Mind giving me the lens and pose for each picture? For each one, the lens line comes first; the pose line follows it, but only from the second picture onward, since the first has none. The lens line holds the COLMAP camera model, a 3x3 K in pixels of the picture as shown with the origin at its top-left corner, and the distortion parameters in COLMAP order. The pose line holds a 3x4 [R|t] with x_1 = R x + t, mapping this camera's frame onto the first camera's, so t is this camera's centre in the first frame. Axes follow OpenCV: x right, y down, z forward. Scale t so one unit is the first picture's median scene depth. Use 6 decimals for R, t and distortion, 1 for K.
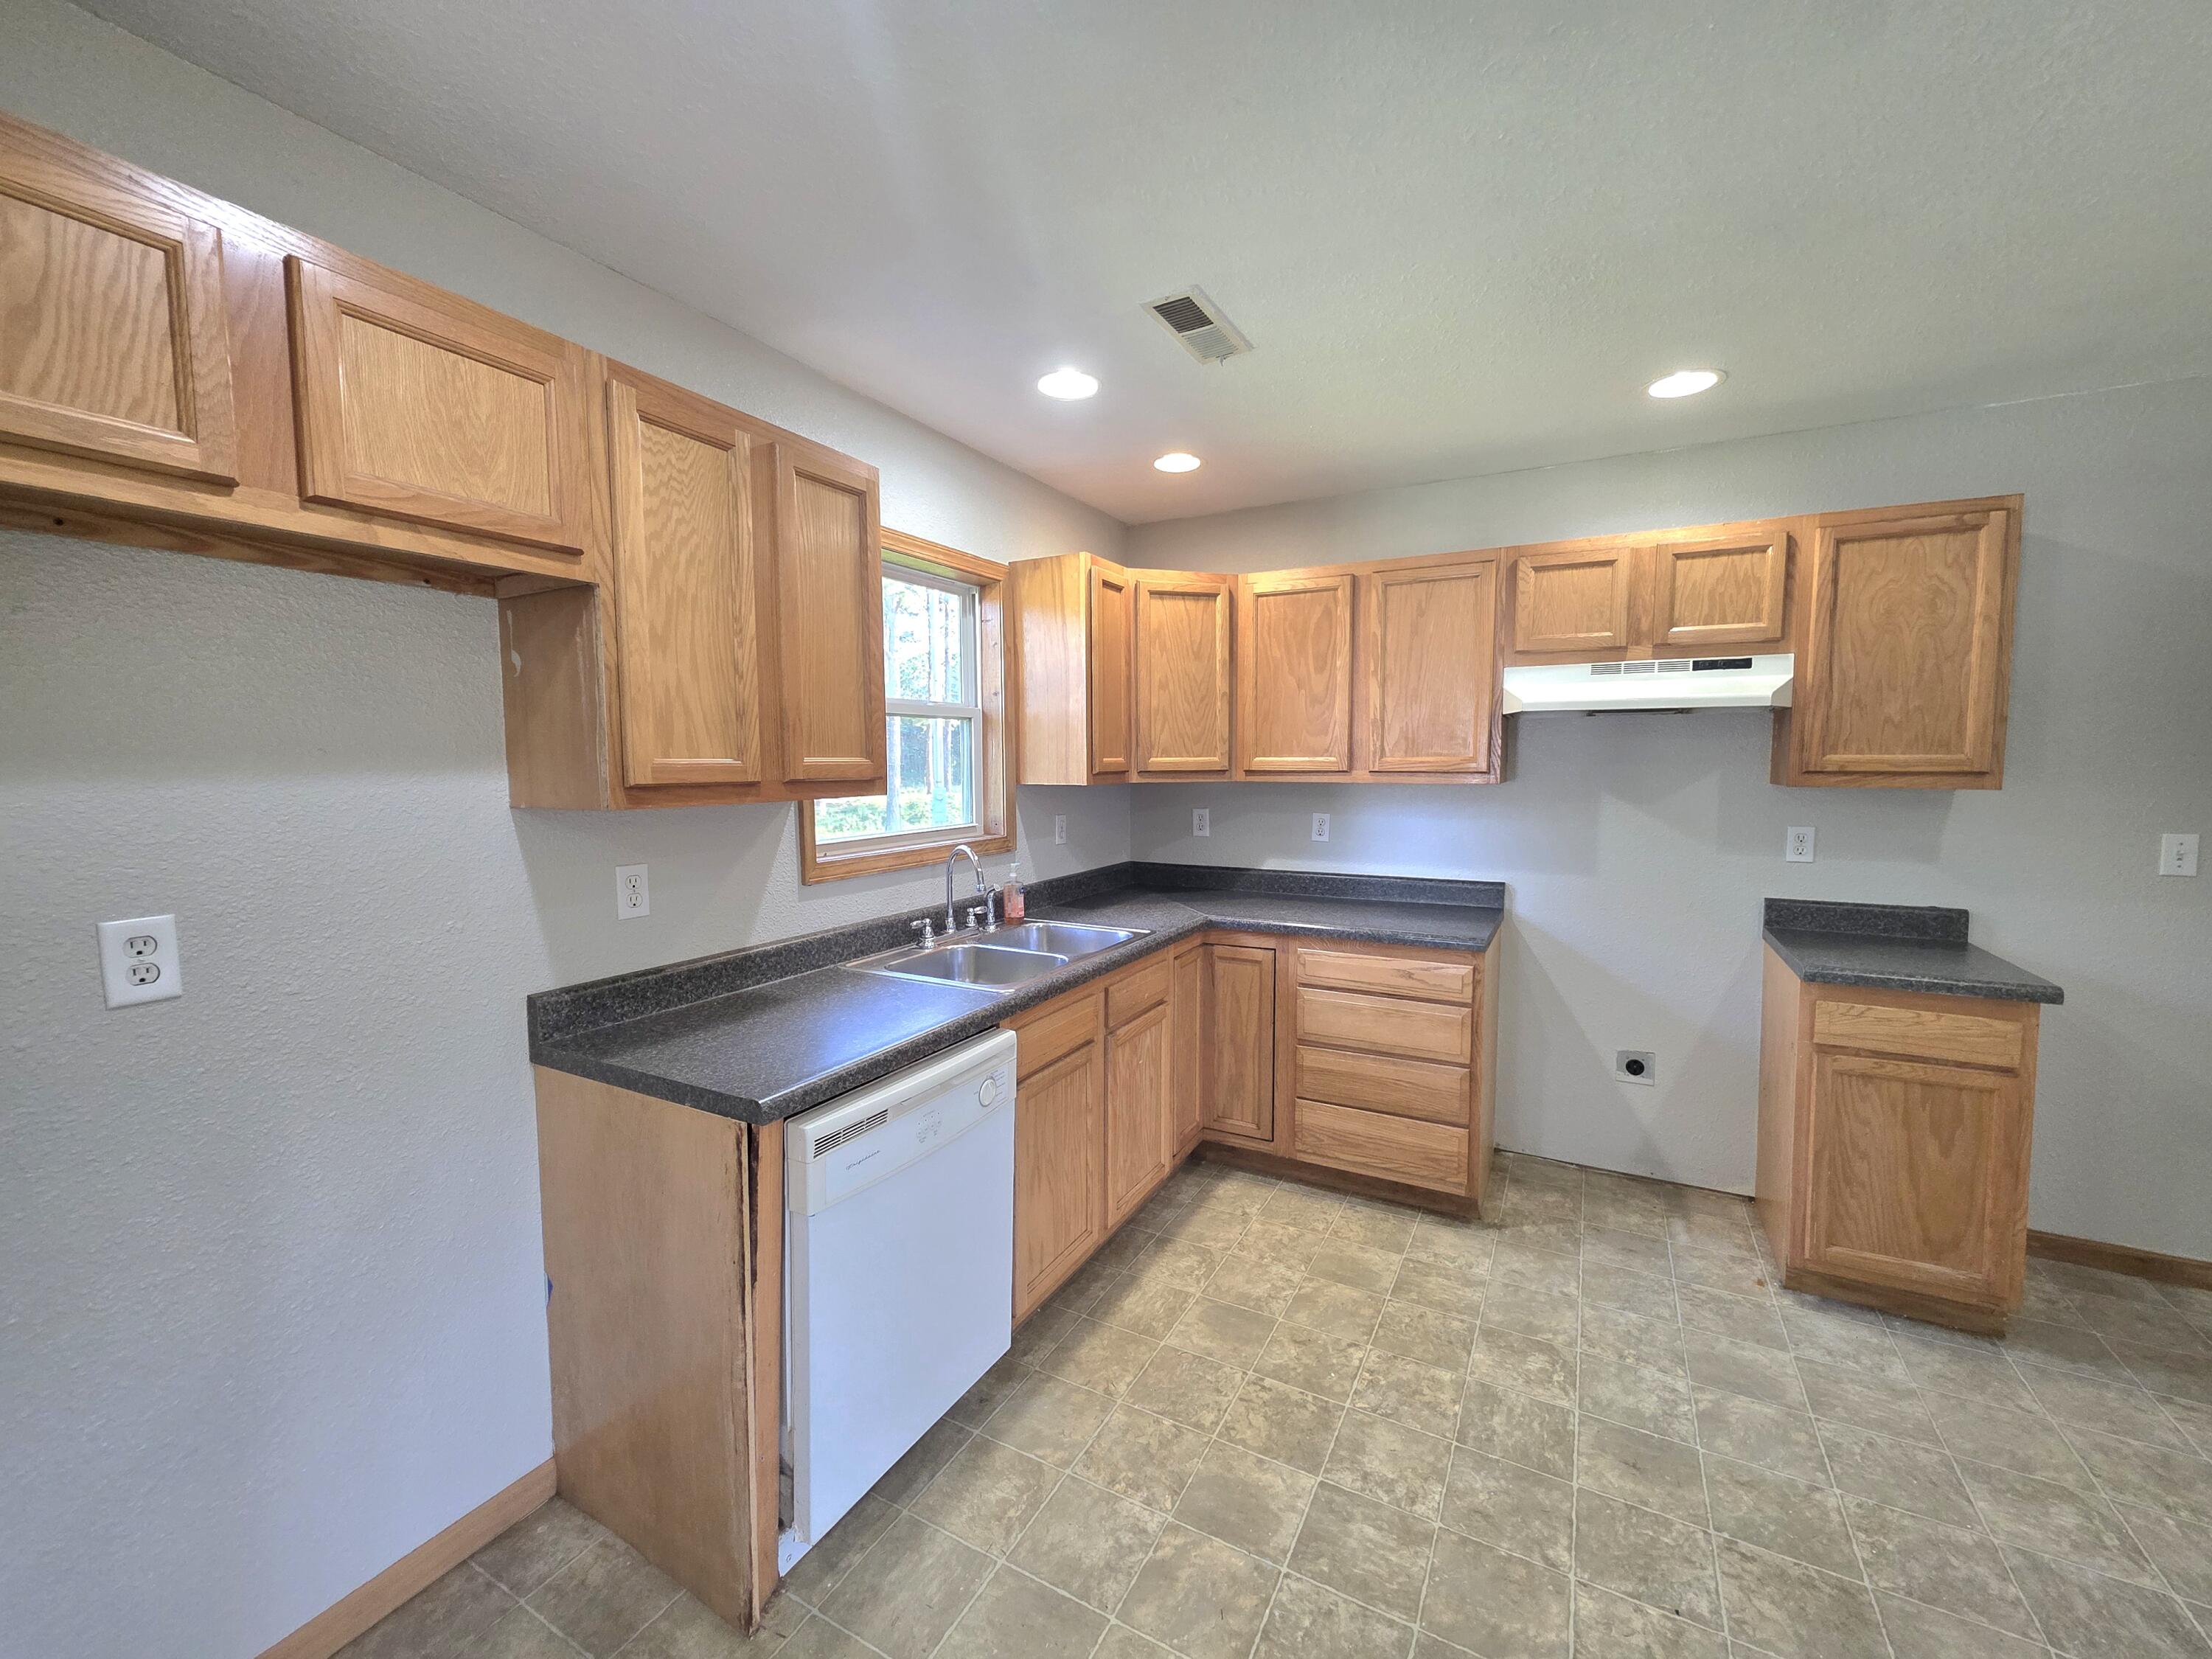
lens RADIAL K [[886.8, 0, 1120.7], [0, 886.8, 833.4], [0, 0, 1]] dist [0.004063, -0.000938]
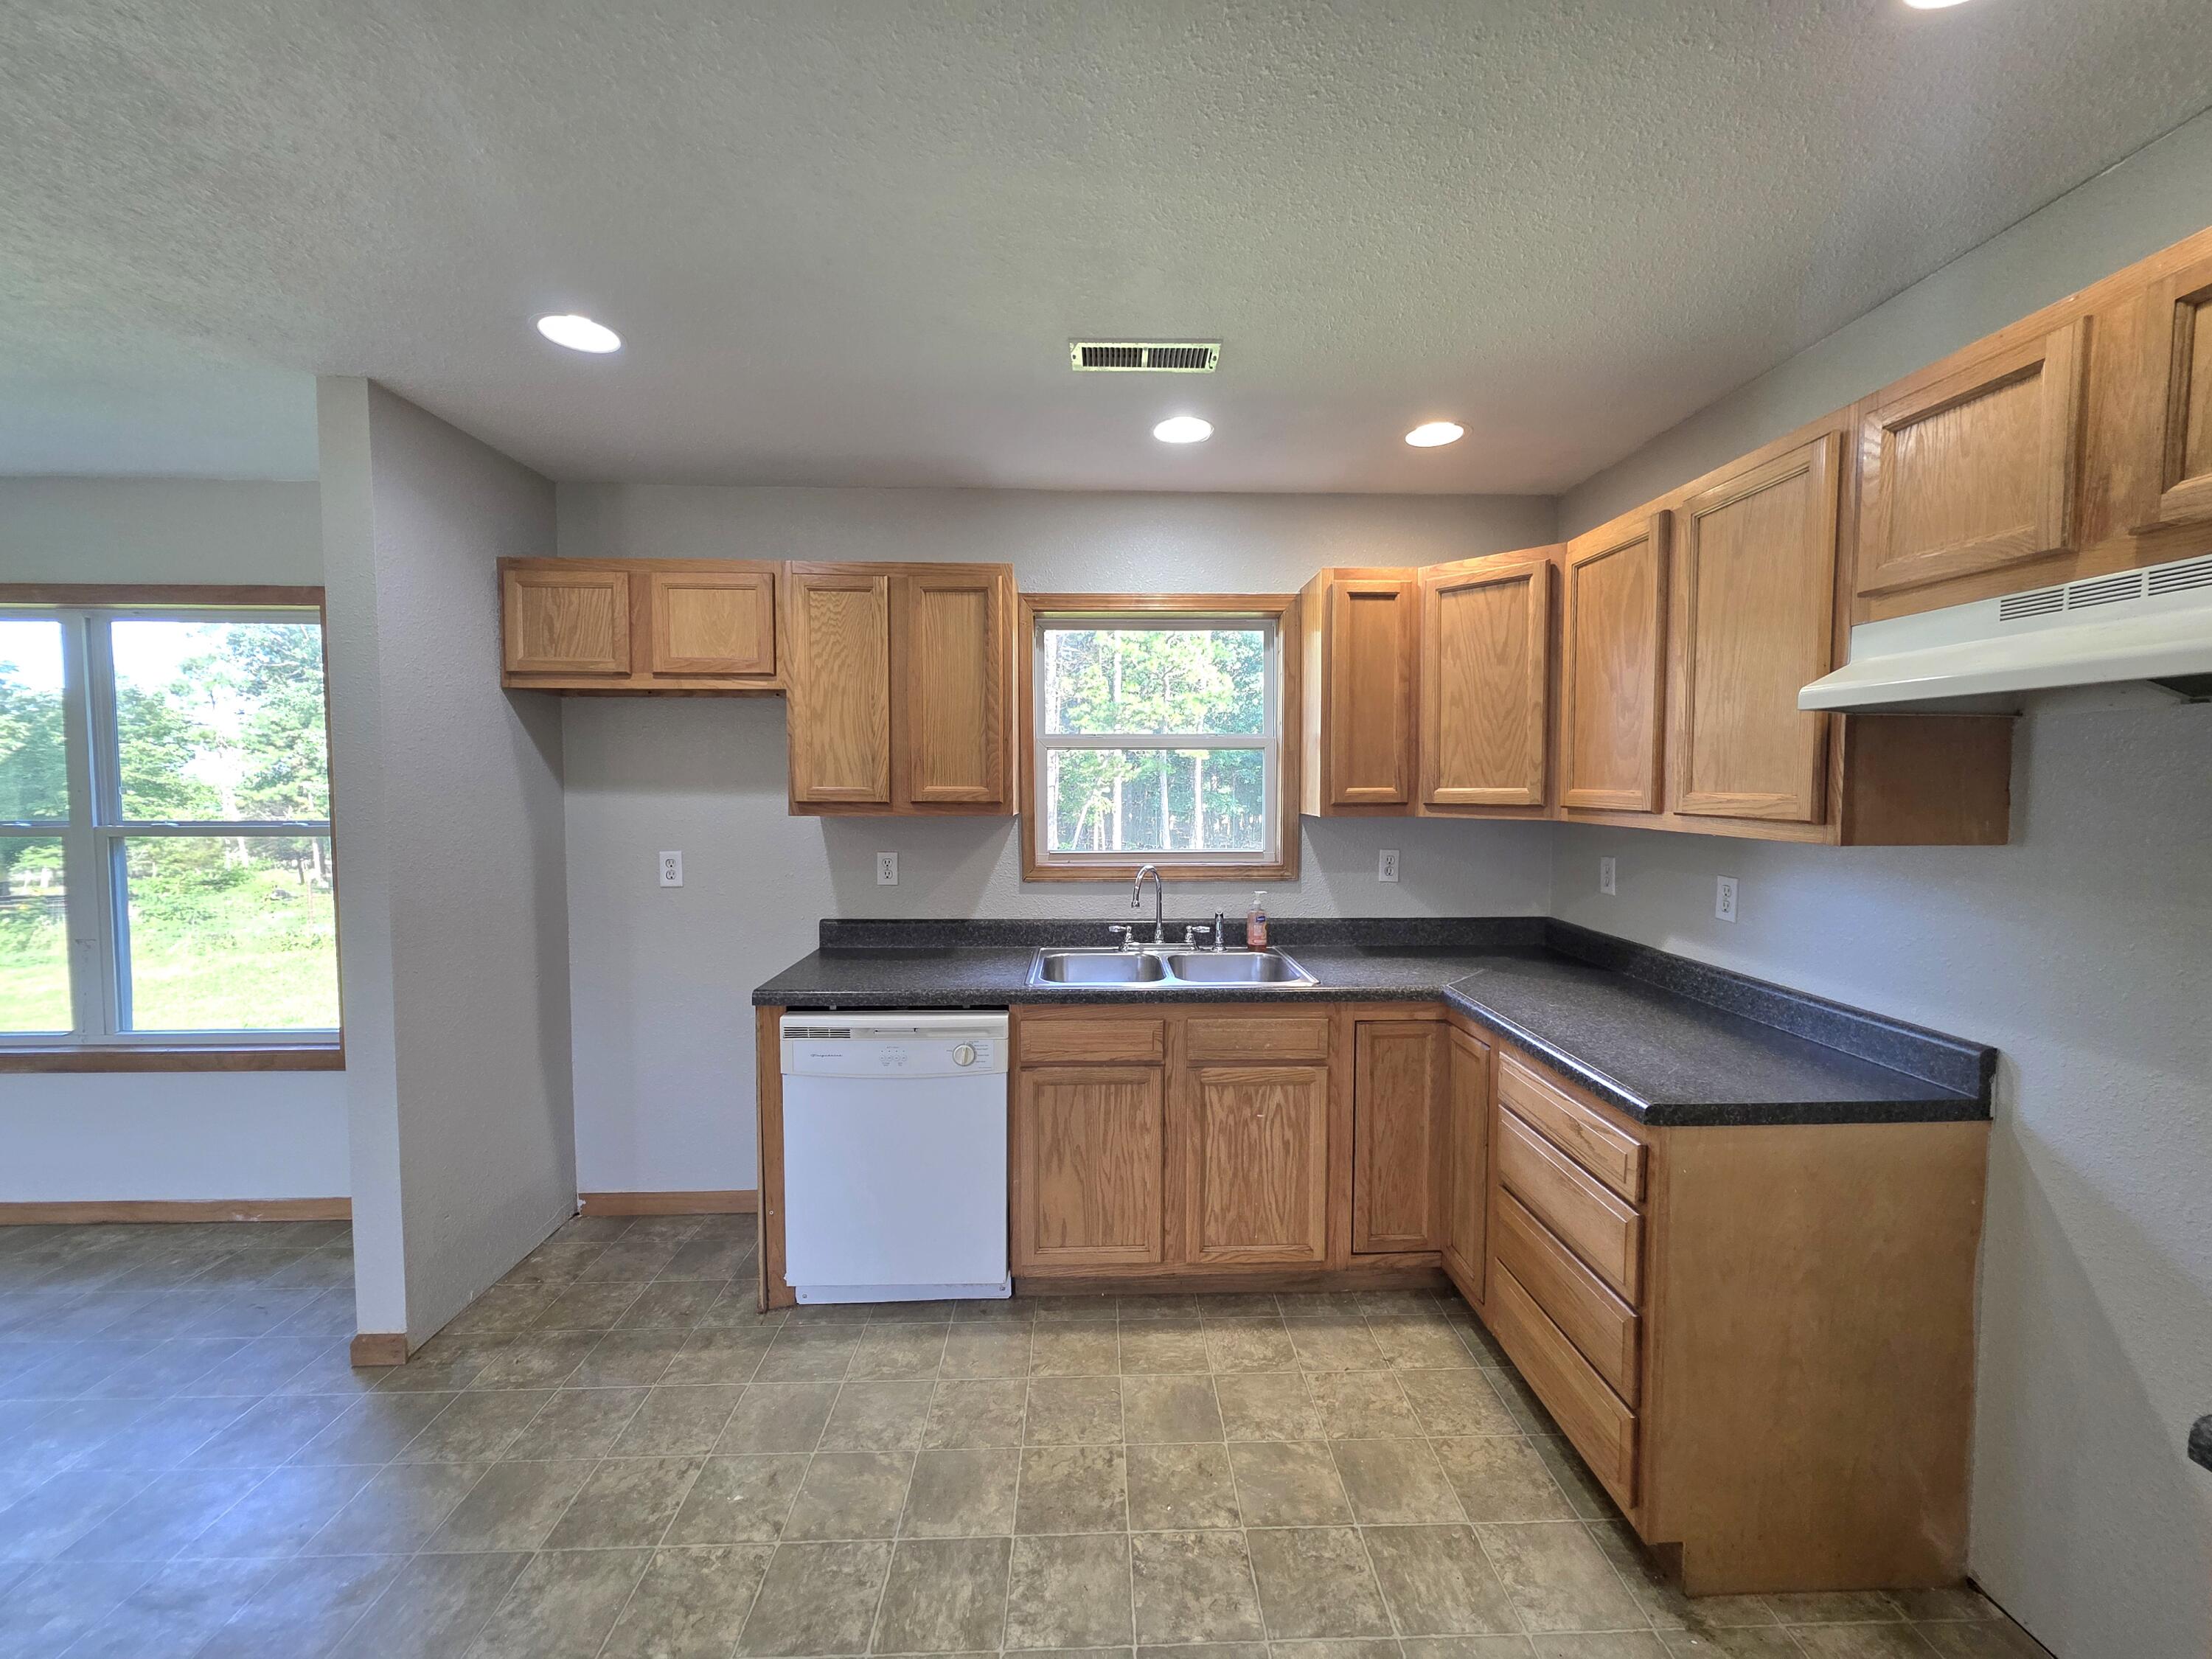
lens RADIAL K [[886.8, 0, 1117.9], [0, 886.8, 832.8], [0, 0, 1]] dist [0.004063, -0.000938]
pose [[0.500140, 0.054323, -0.864239, 0.851028], [-0.076538, 0.996897, 0.018369, -0.049482], [0.862555, 0.056960, 0.502746, 0.451115]]
